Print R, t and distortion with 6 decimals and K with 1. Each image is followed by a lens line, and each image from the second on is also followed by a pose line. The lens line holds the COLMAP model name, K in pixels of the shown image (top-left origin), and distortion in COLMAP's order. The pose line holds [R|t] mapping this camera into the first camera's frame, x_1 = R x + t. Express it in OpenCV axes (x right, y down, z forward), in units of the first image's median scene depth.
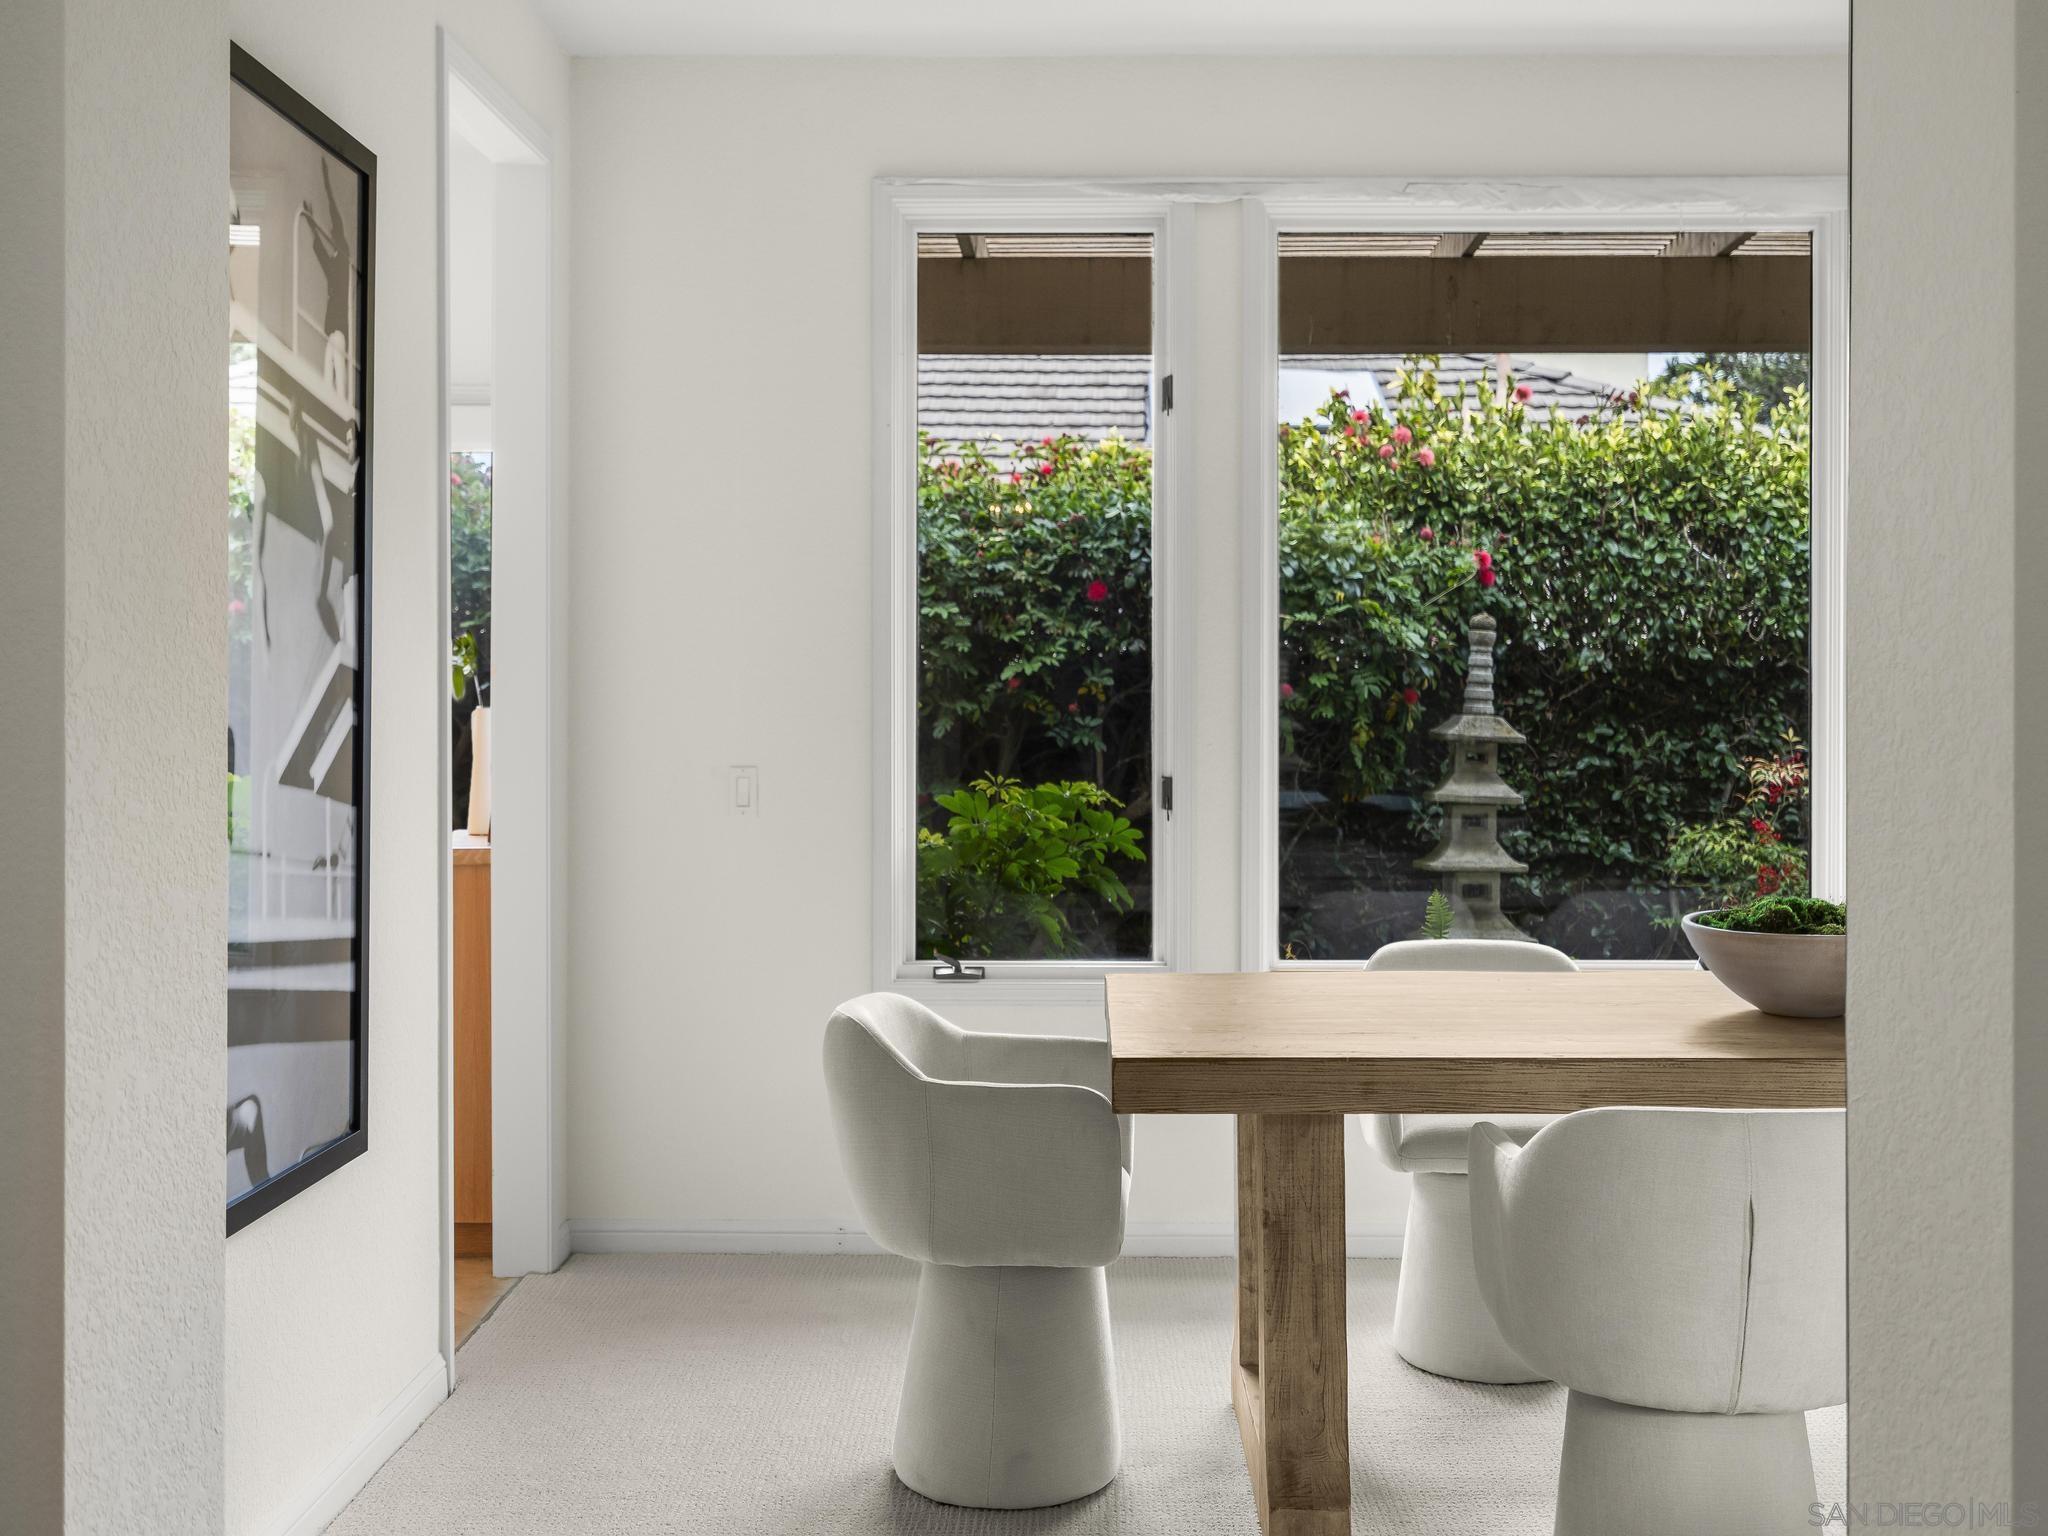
lens RADIAL K [[2025.6, 0, 1018.9], [0, 2025.6, 714.2], [0, 0, 1]] dist [0.019776, -0.181869]
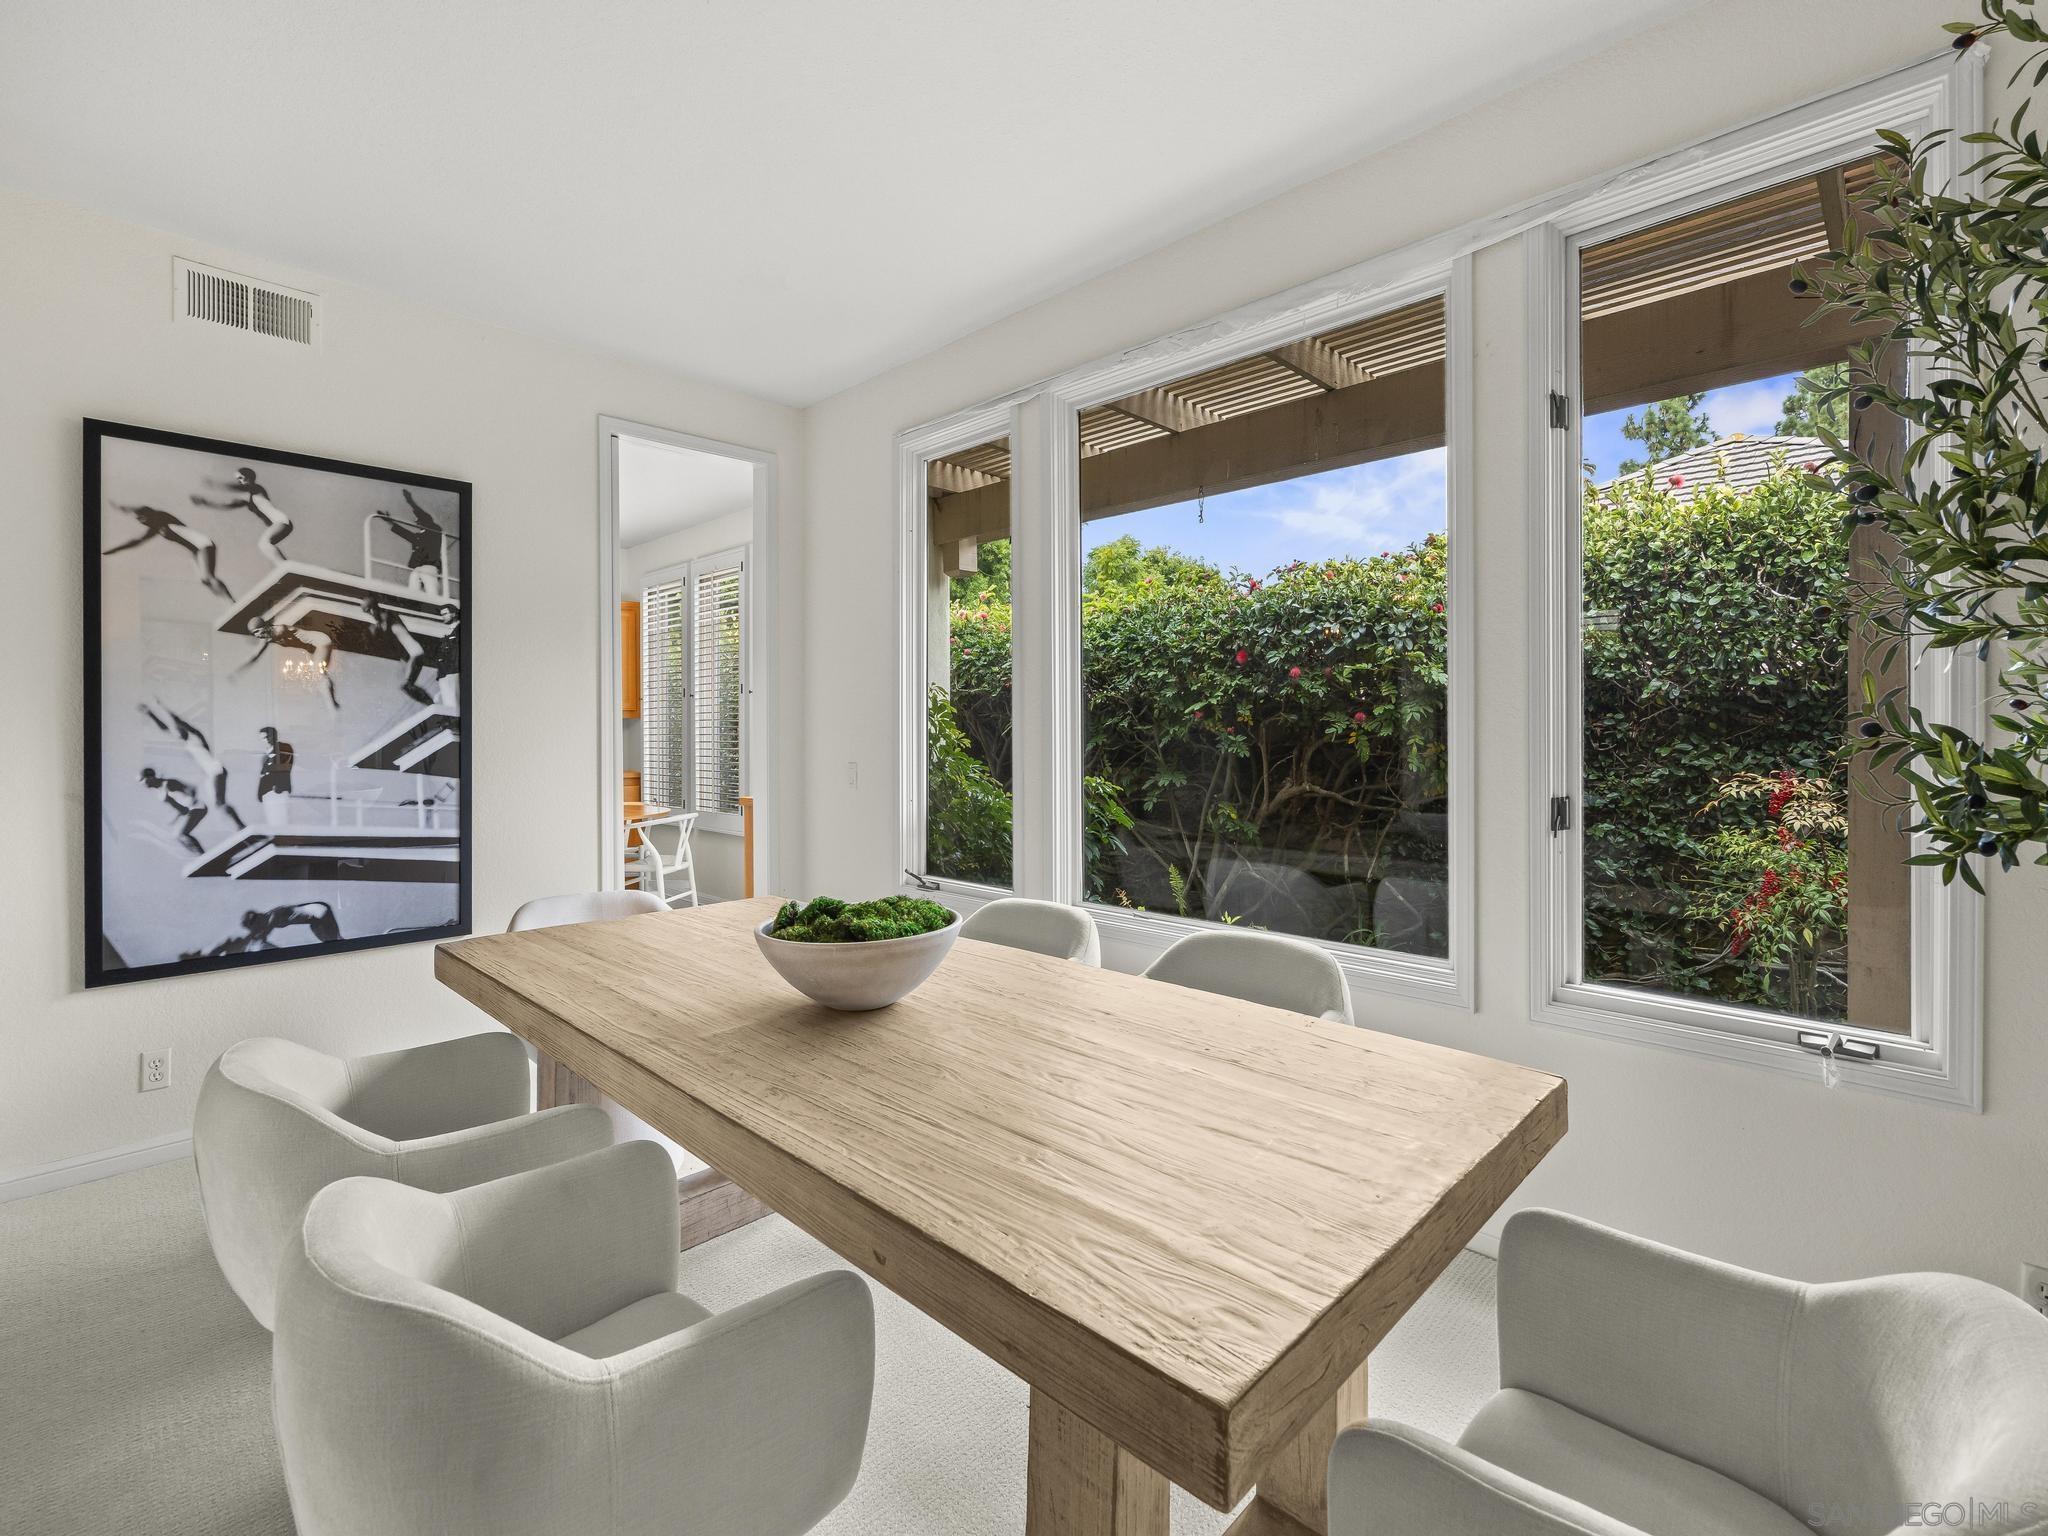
lens RADIAL K [[927.3, 0, 1019.6], [0, 927.3, 723.3], [0, 0, 1]] dist [-0.007454, 0.001529]
pose [[0.724029, -0.008760, -0.689714, 0.414318], [0.002407, 0.999945, -0.010173, -0.001297], [0.689765, 0.005705, 0.724011, 0.350357]]
